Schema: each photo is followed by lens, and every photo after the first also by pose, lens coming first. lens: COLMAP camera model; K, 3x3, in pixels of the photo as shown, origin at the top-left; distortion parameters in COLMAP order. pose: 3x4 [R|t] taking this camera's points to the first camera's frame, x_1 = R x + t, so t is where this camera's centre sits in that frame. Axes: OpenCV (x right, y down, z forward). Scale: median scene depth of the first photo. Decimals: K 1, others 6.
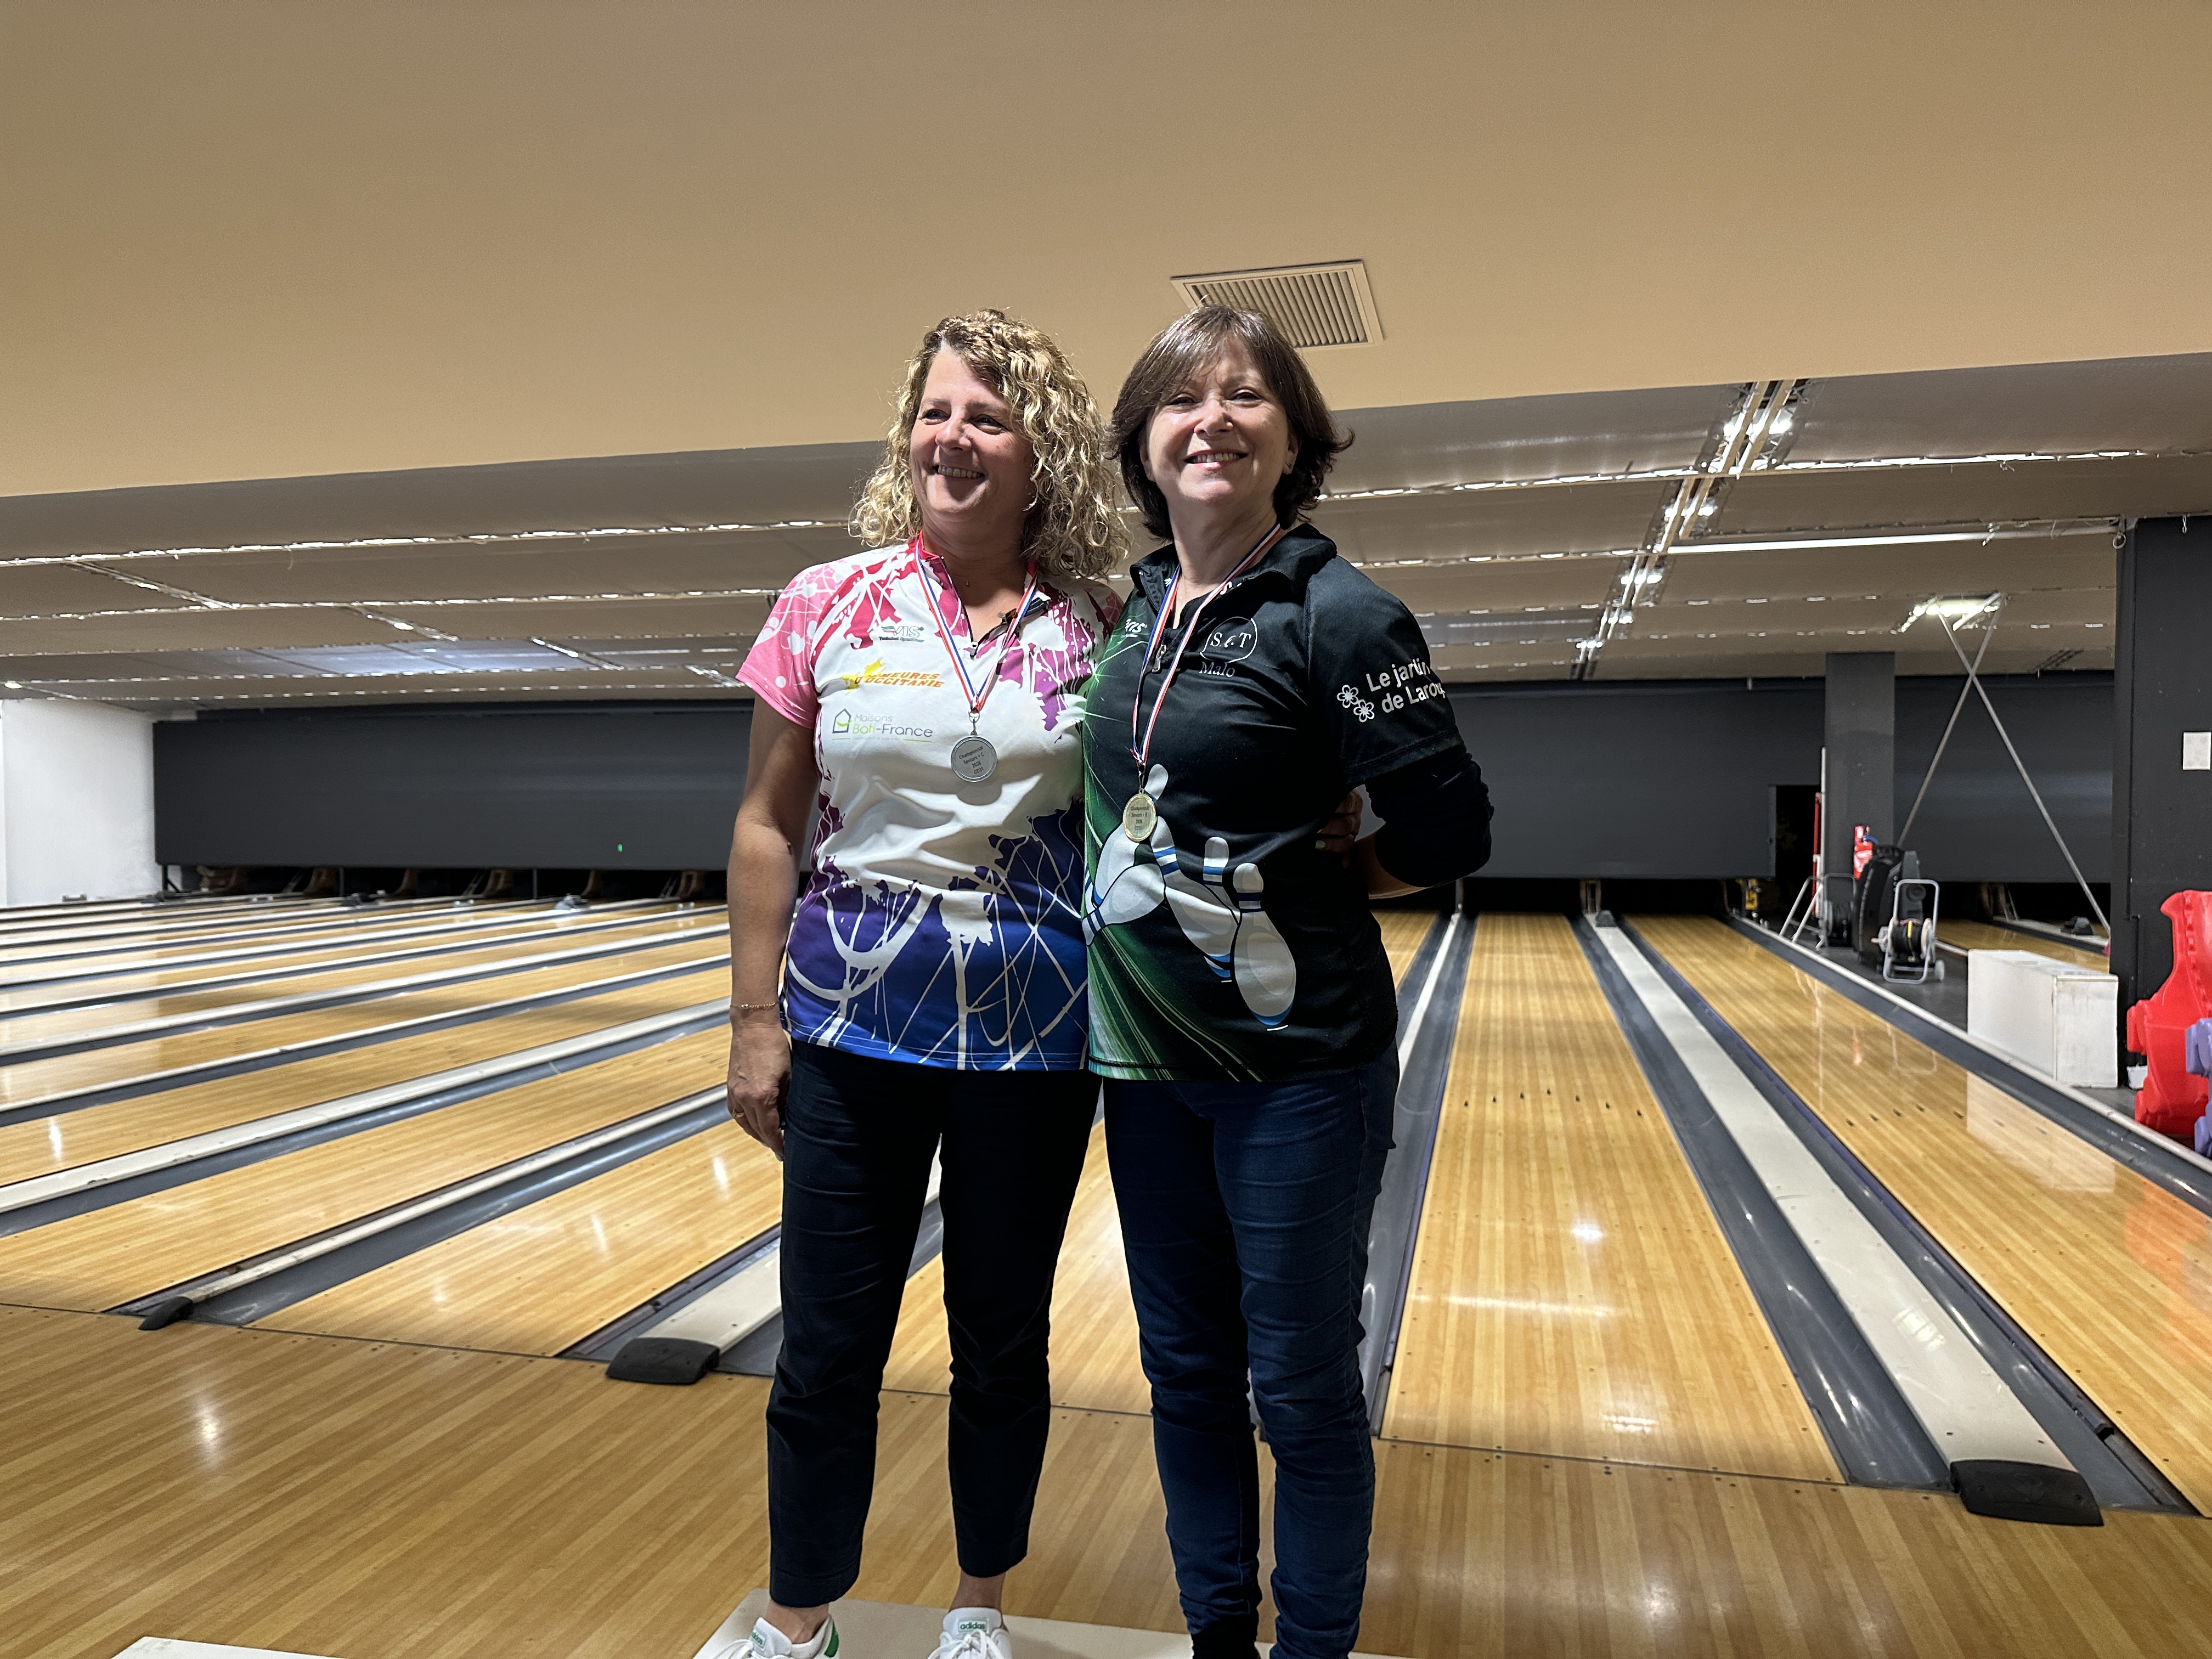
lens RADIAL K [[1568.4, 0, 1105.2], [0, 1568.4, 835.9], [0, 0, 1]] dist [0.018728, -0.032851]
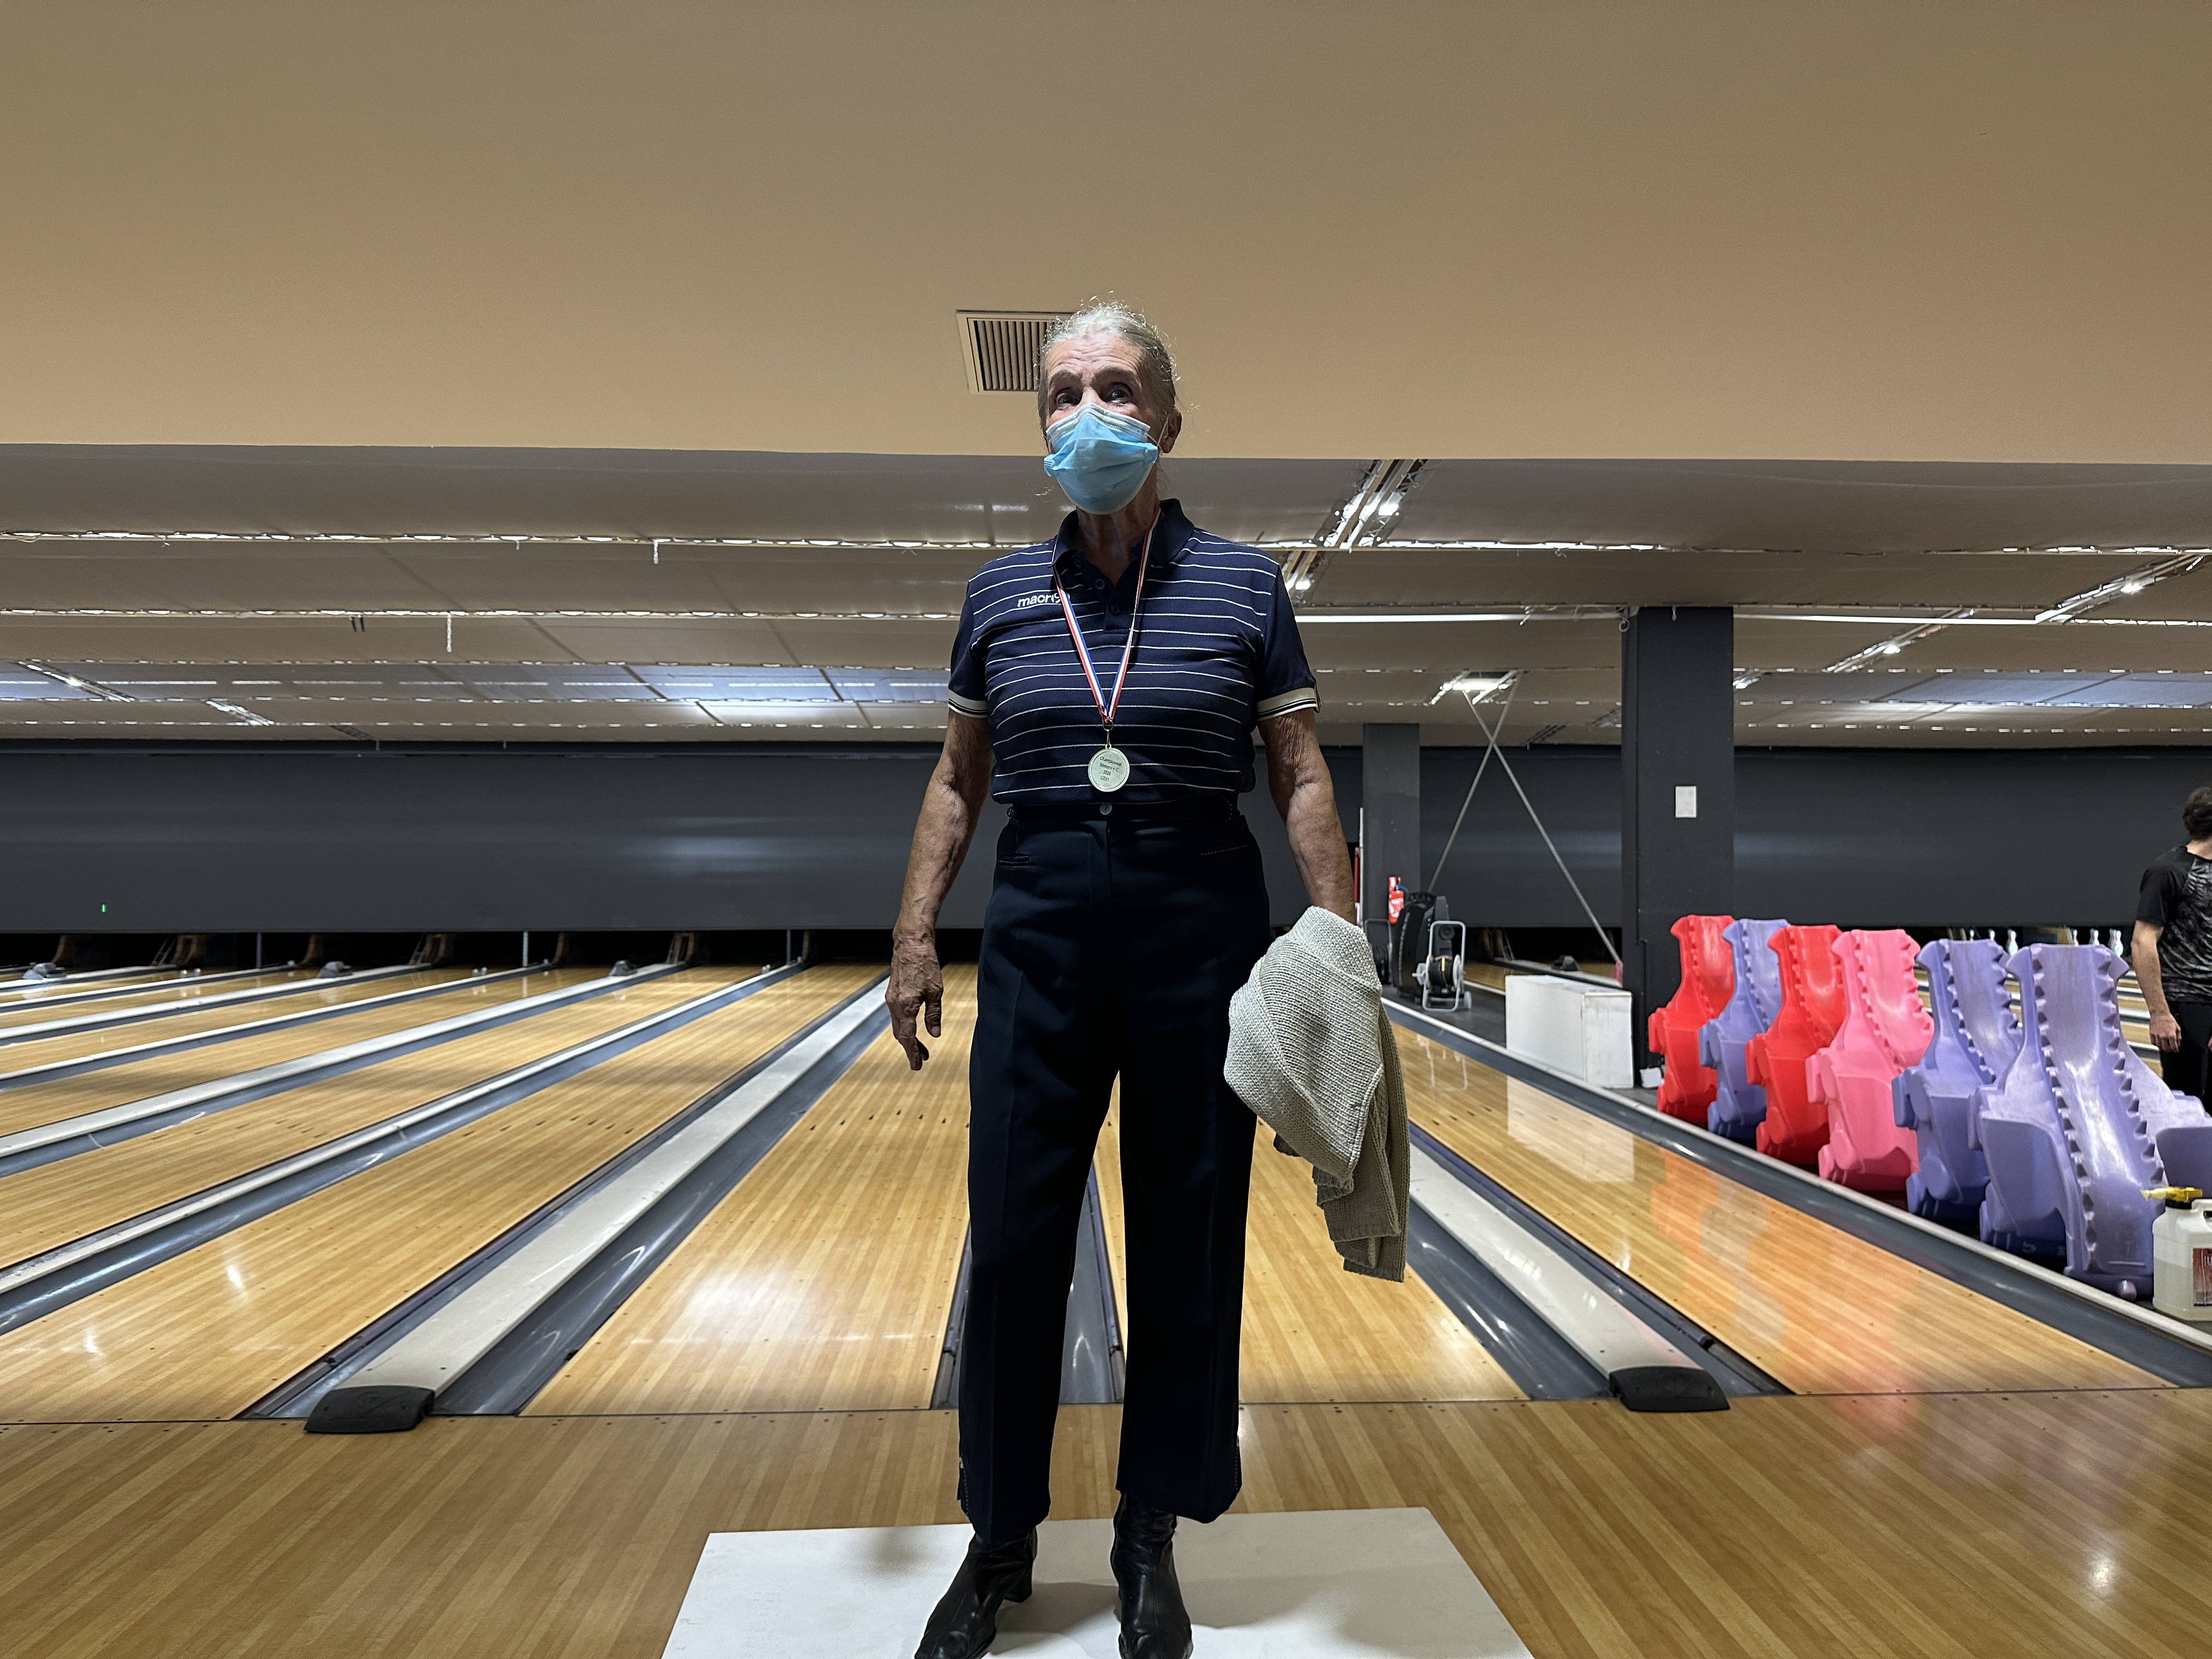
lens RADIAL K [[1568.4, 0, 1112.4], [0, 1568.4, 837.2], [0, 0, 1]] dist [0.018728, -0.032851]
pose [[0.956316, 0.007011, 0.292252, -0.072421], [0.005339, 0.999127, -0.041438, 0.019816], [-0.292288, 0.041188, 0.955443, -0.014560]]
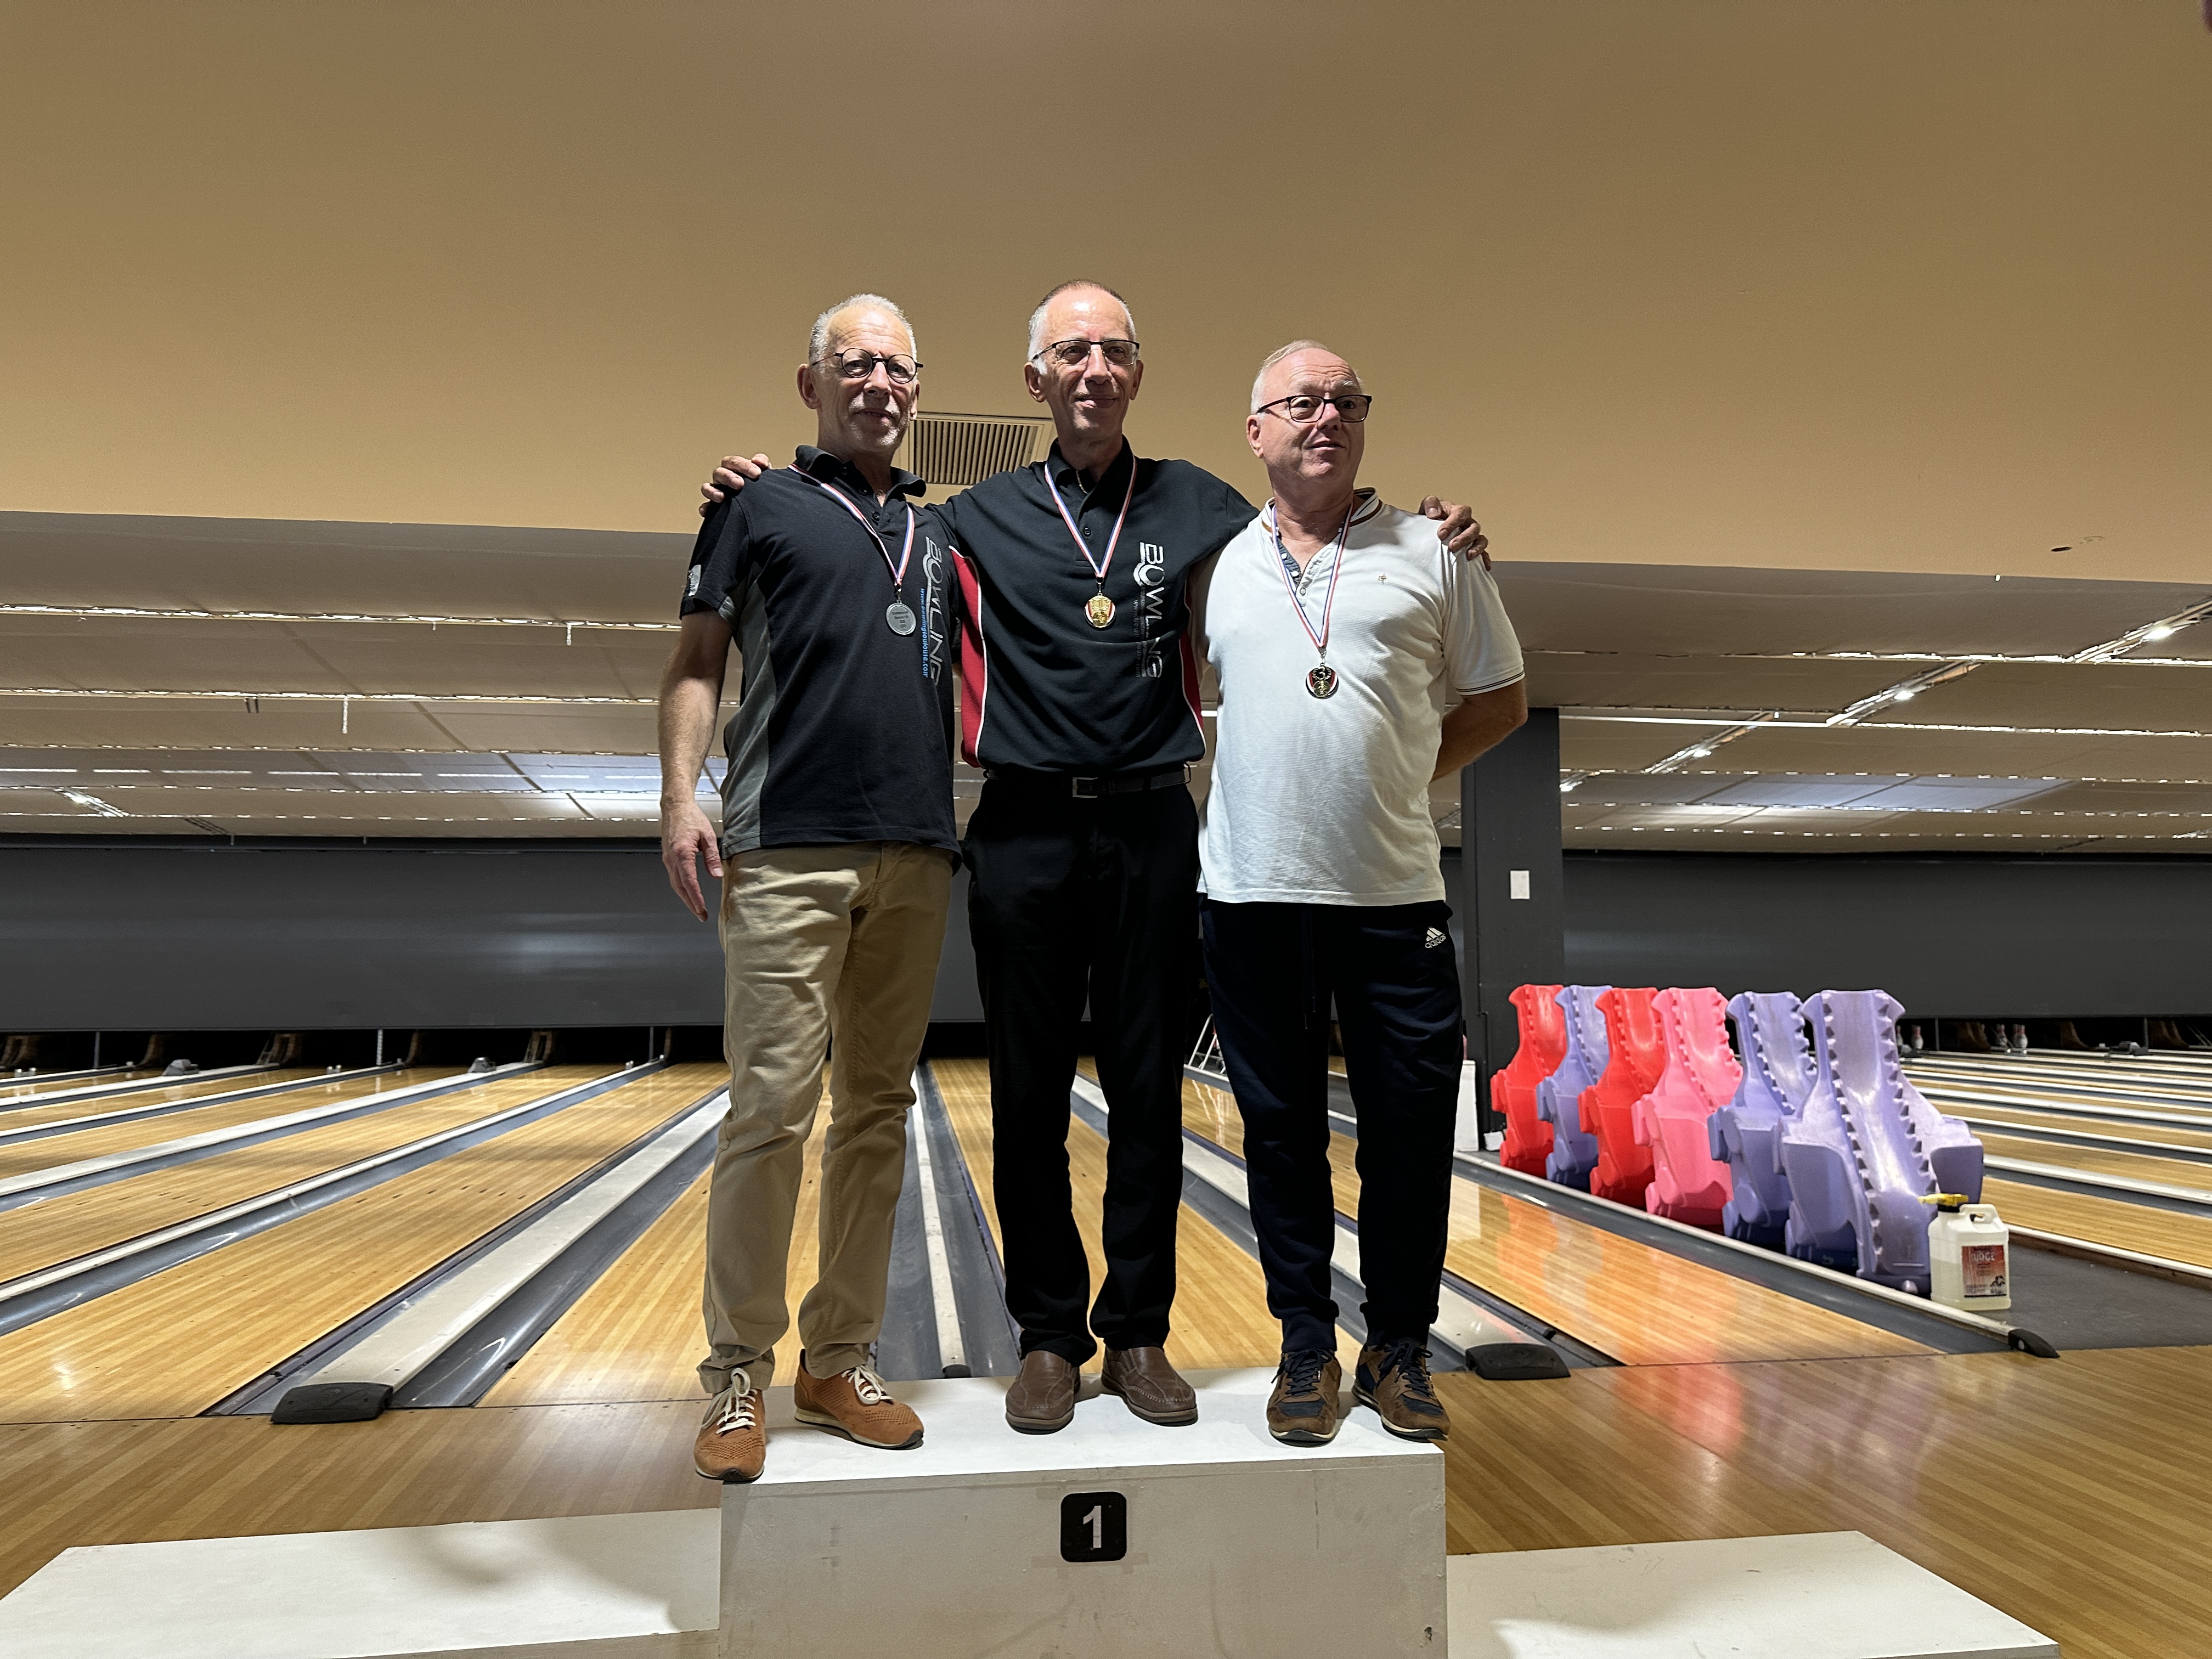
lens RADIAL K [[1568.4, 0, 1093.6], [0, 1568.4, 845.4], [0, 0, 1]] dist [0.018728, -0.032851]
pose [[0.928315, 0.032383, 0.370383, -0.114207], [0.008920, 0.993973, -0.109261, 0.051715], [-0.371689, 0.104732, 0.922431, -0.067407]]
